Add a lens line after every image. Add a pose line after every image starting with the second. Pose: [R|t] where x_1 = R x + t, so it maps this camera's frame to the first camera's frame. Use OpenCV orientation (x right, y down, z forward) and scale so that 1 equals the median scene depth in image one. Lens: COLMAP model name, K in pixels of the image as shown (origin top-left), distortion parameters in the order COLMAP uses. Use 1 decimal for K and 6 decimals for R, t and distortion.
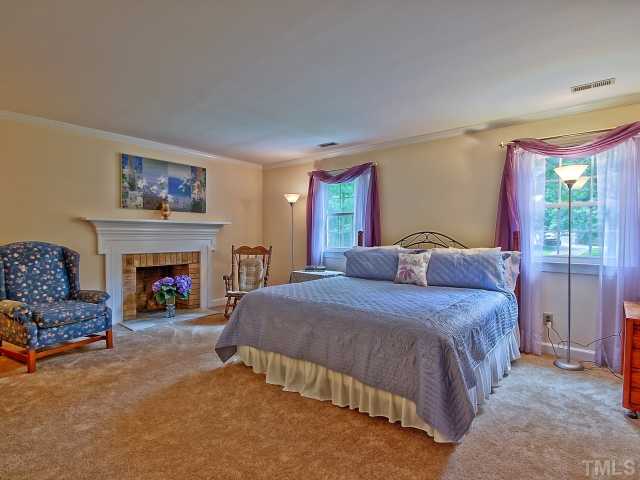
lens RADIAL K [[335.6, 0, 319.6], [0, 335.6, 243.1], [0, 0, 1]] dist [0.006271, -0.001020]
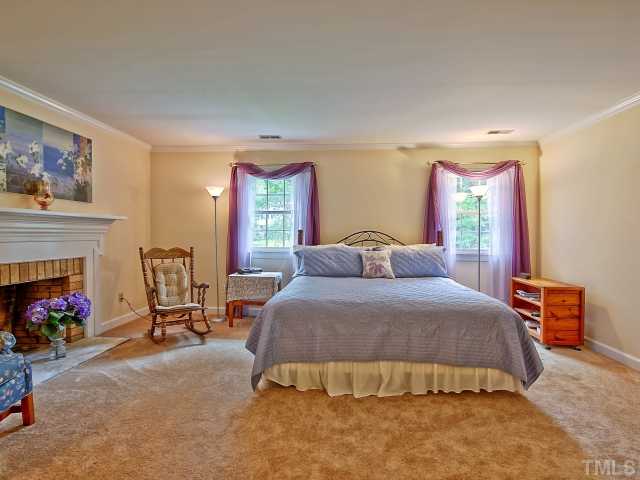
lens RADIAL K [[335.6, 0, 319.6], [0, 335.6, 243.1], [0, 0, 1]] dist [0.006271, -0.001020]
pose [[0.811471, -0.016703, 0.584154, -0.410063], [0.013121, 0.999860, 0.010362, -0.005944], [-0.584245, -0.000744, 0.811577, 0.160372]]
